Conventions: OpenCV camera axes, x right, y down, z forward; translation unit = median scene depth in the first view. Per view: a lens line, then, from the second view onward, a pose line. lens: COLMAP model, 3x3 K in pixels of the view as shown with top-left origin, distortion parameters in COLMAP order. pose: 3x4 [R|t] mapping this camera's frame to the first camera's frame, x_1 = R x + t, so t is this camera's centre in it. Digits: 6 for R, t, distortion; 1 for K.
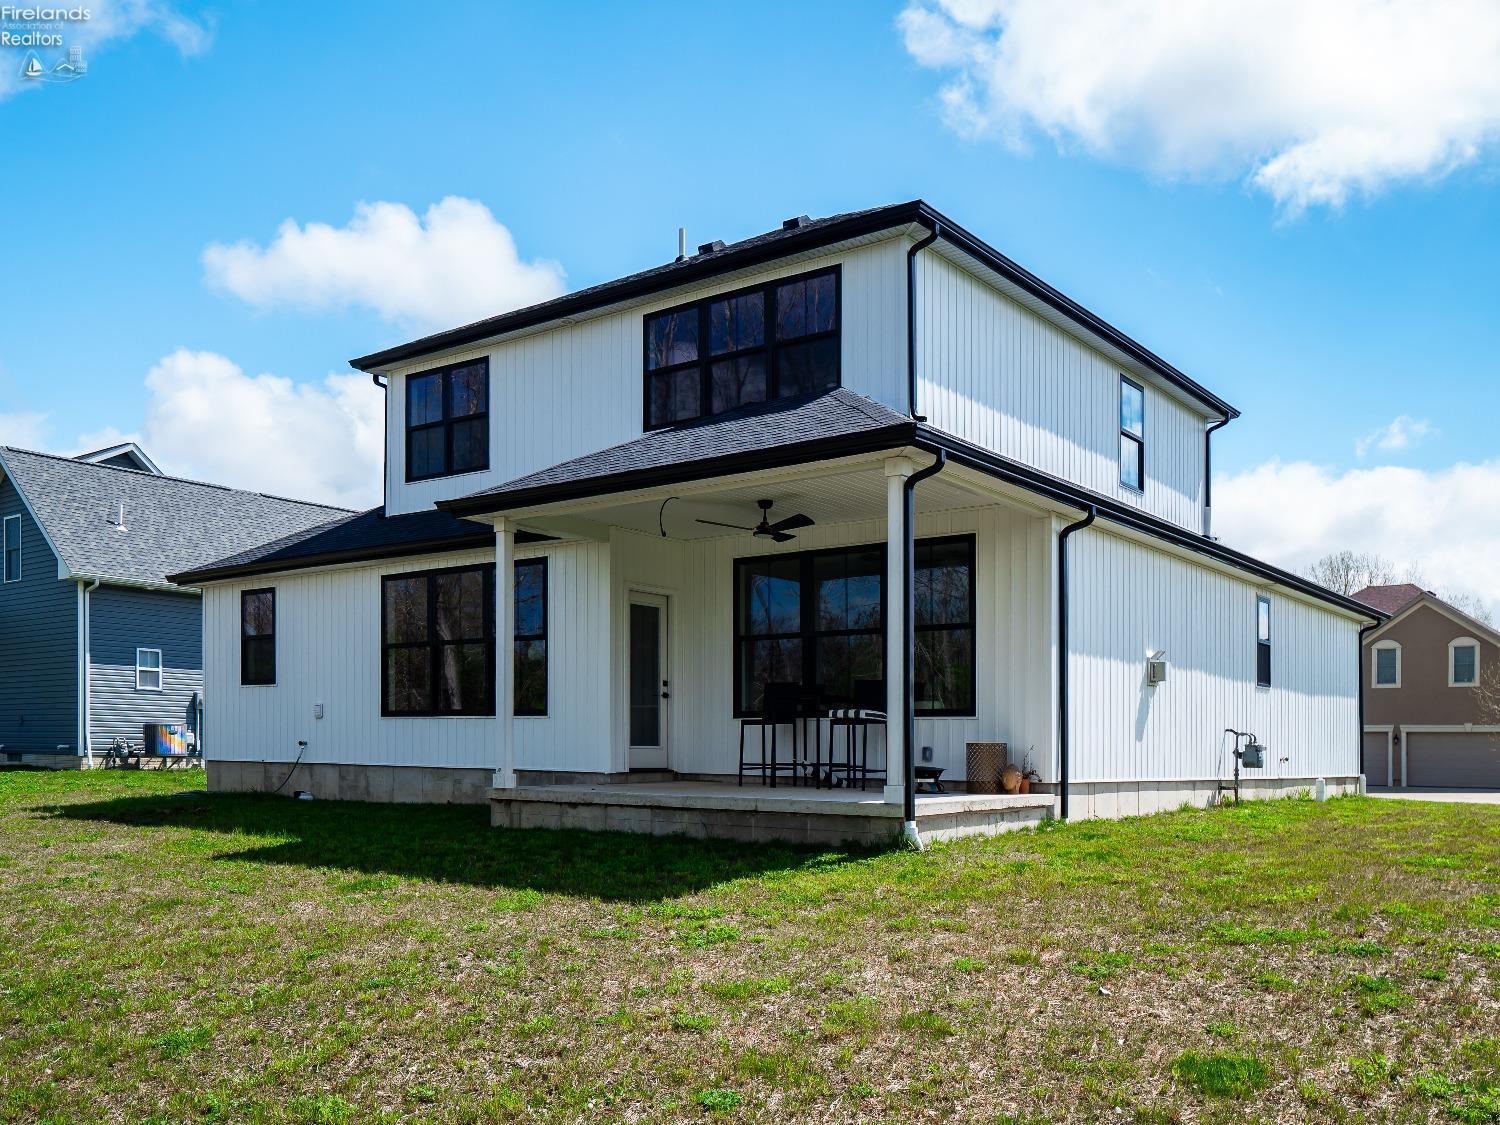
lens RADIAL K [[1318.1, 0, 750.0], [0, 1318.1, 562.5], [0, 0, 1]] dist [0.000242, -0.000871]
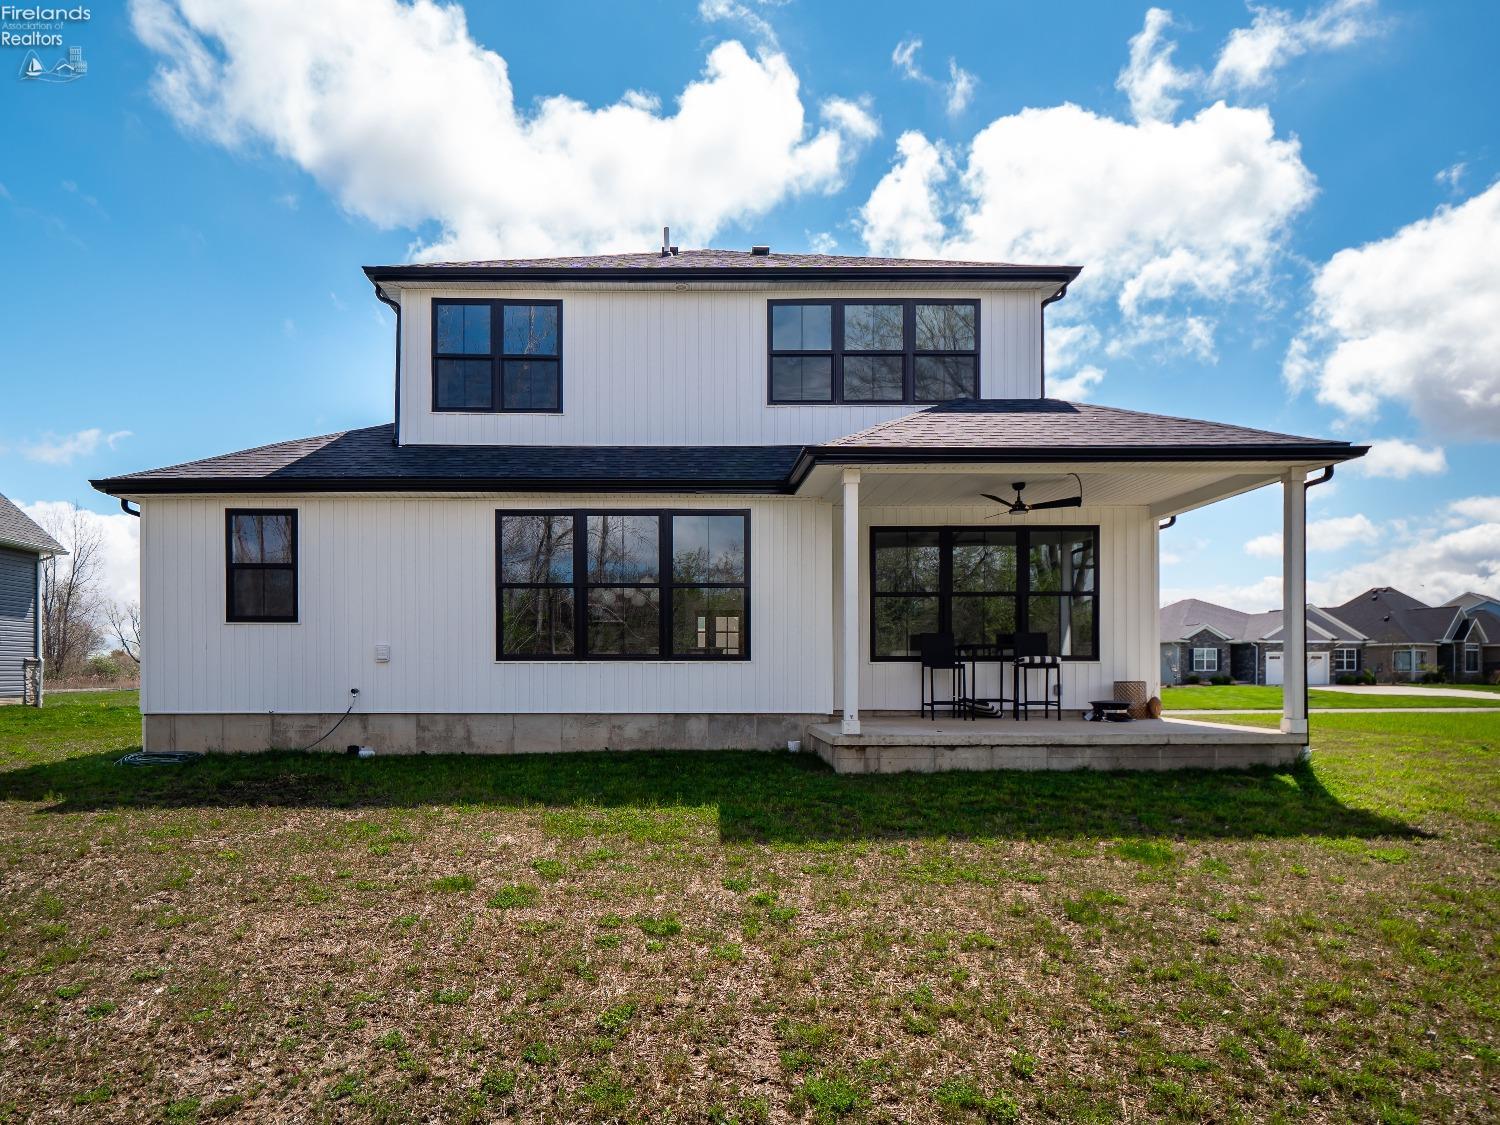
lens RADIAL K [[868.6, 0, 750.0], [0, 868.6, 562.5], [0, 0, 1]] dist [0.006355, 0.000527]
pose [[0.793067, 0.067423, 0.605391, -0.535755], [-0.073745, 0.997172, -0.014449, 0.046439], [-0.604653, -0.033186, 0.795797, 0.430426]]
